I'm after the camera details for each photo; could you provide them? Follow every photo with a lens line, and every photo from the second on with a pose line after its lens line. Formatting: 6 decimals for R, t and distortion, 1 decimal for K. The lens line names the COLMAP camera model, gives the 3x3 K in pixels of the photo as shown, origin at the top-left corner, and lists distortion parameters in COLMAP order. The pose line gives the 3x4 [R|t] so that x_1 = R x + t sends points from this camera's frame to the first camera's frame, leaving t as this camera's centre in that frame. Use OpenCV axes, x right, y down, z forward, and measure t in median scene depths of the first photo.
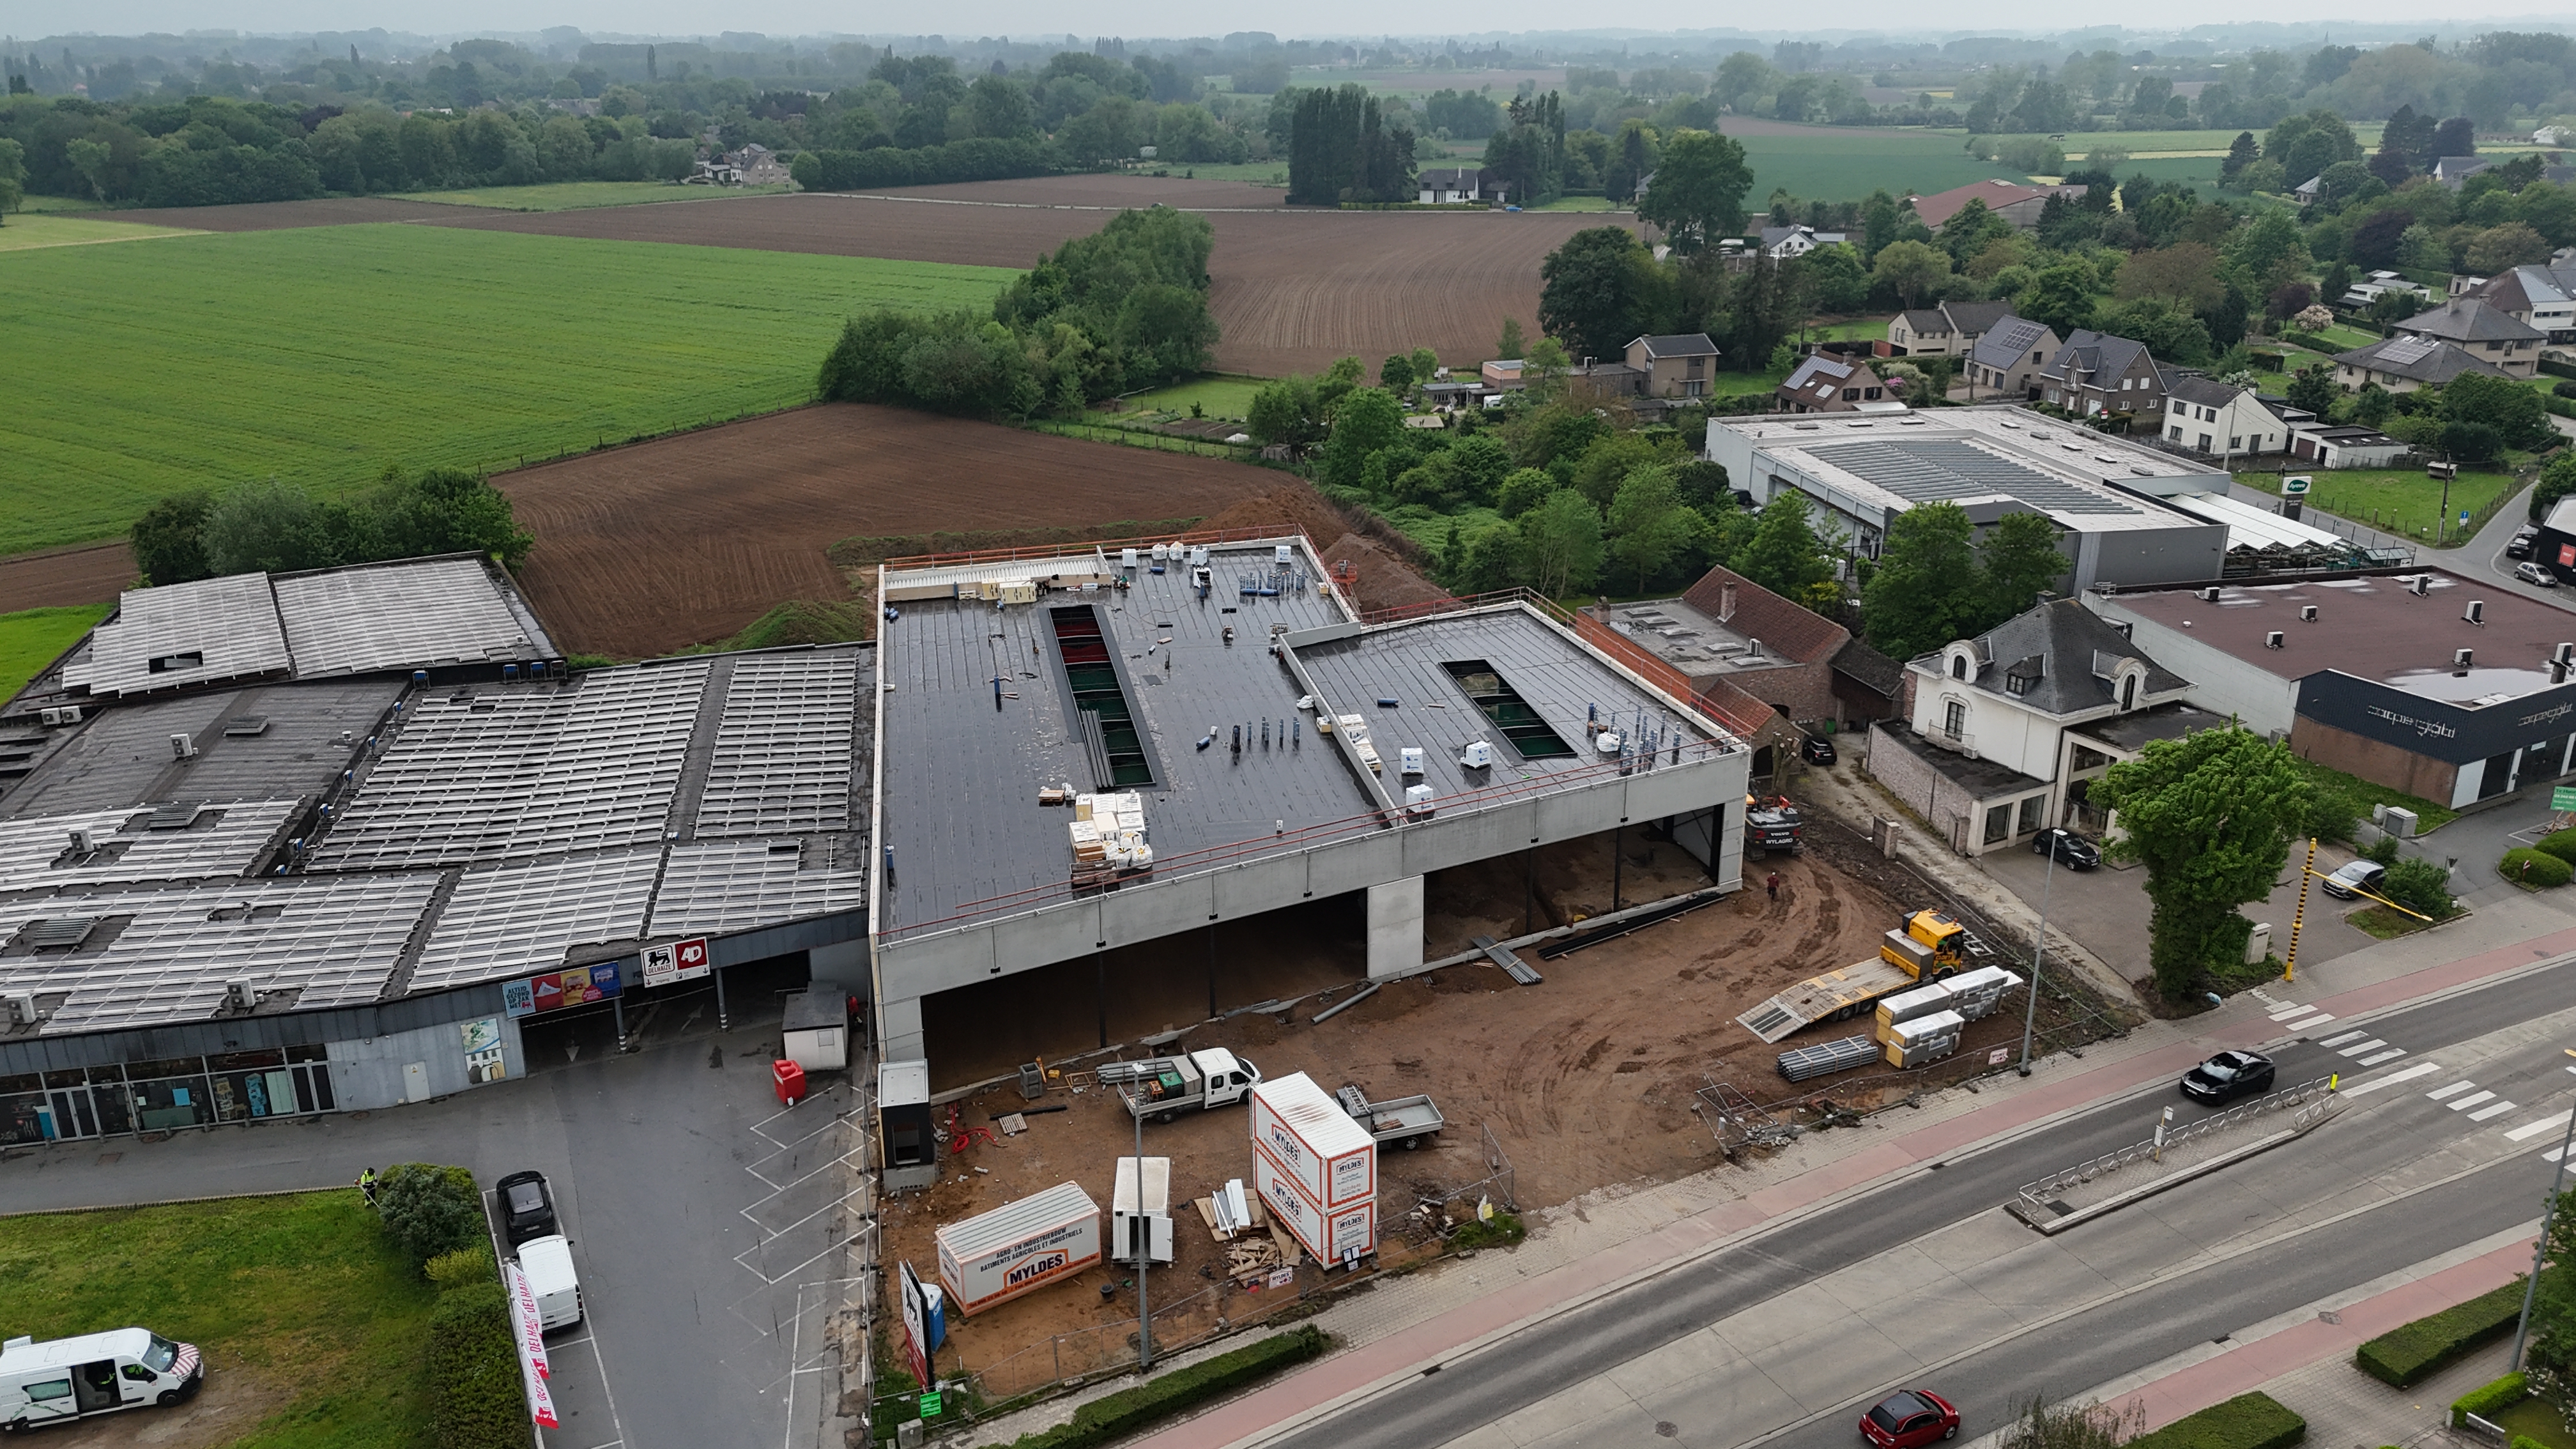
lens RADIAL K [[1865.2, 0, 1274.5], [0, 1865.2, 736.0], [0, 0, 1]] dist [0.057220, -0.050154]
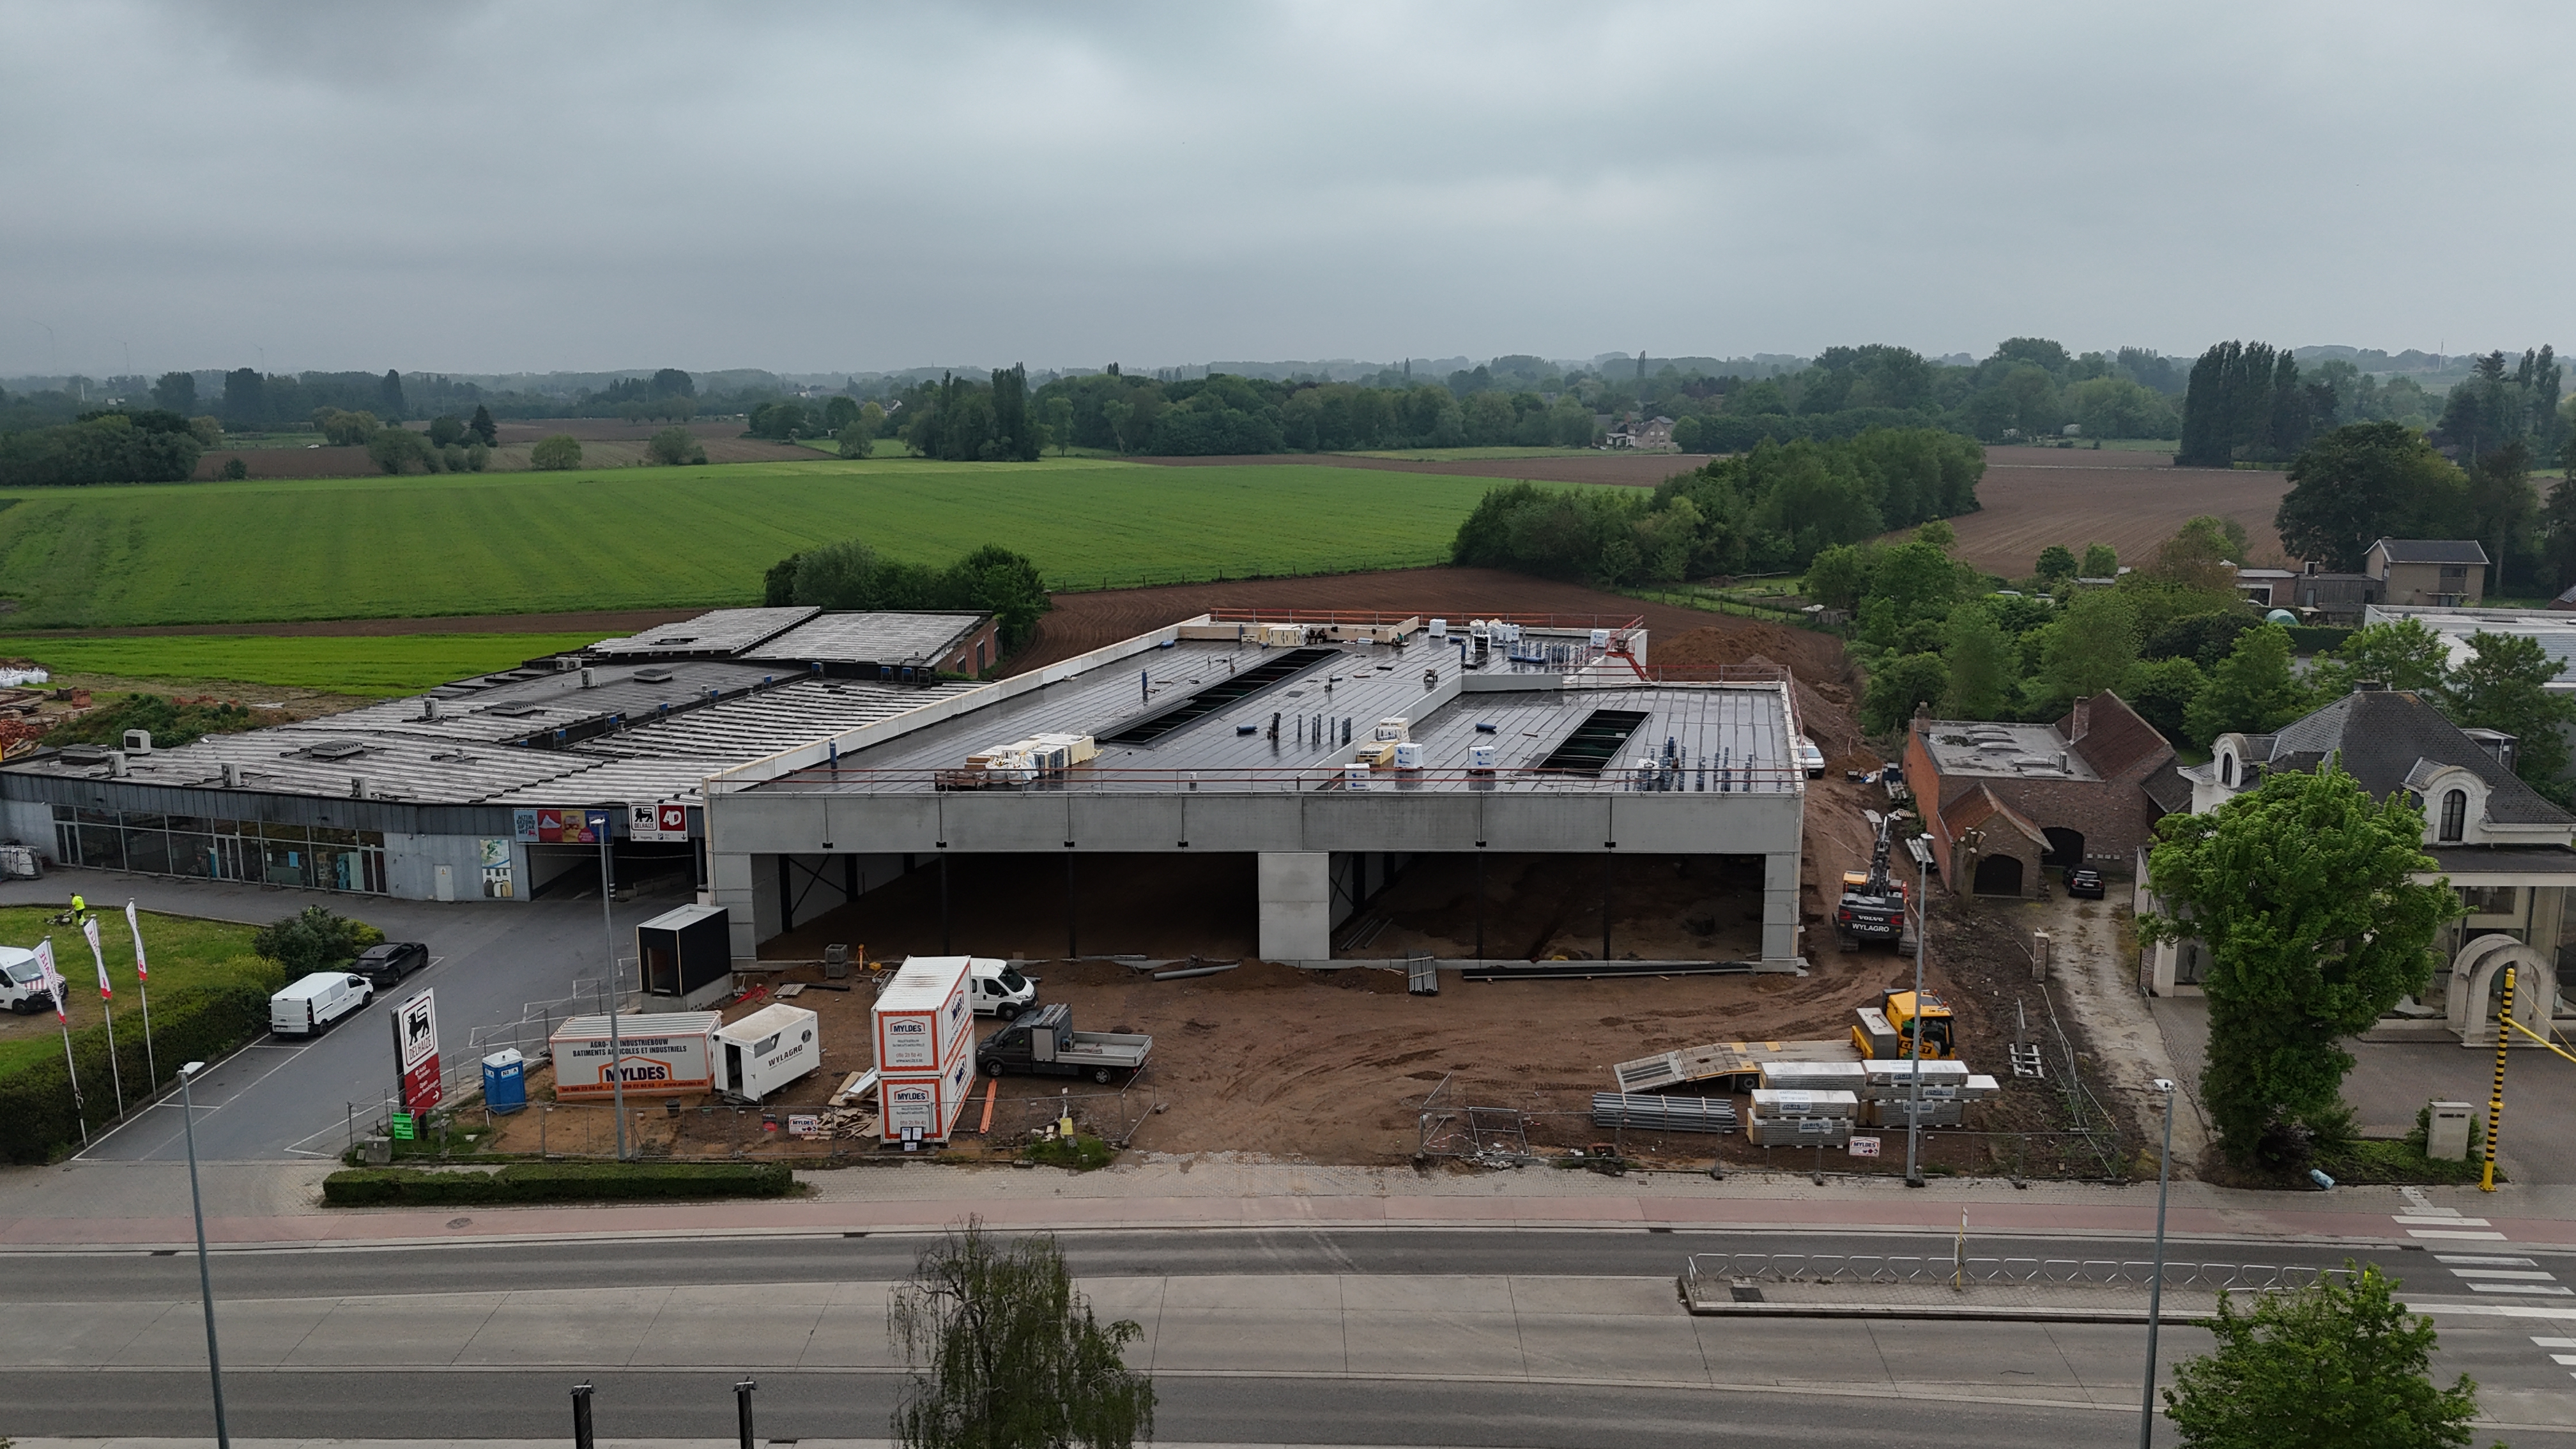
lens RADIAL K [[1865.2, 0, 1297.9], [0, 1865.2, 738.9], [0, 0, 1]] dist [0.057220, -0.050154]
pose [[0.869884, 0.095076, -0.484007, 0.422351], [-0.171258, 0.978421, -0.115598, 0.108205], [0.462572, 0.183447, 0.867395, 0.172970]]
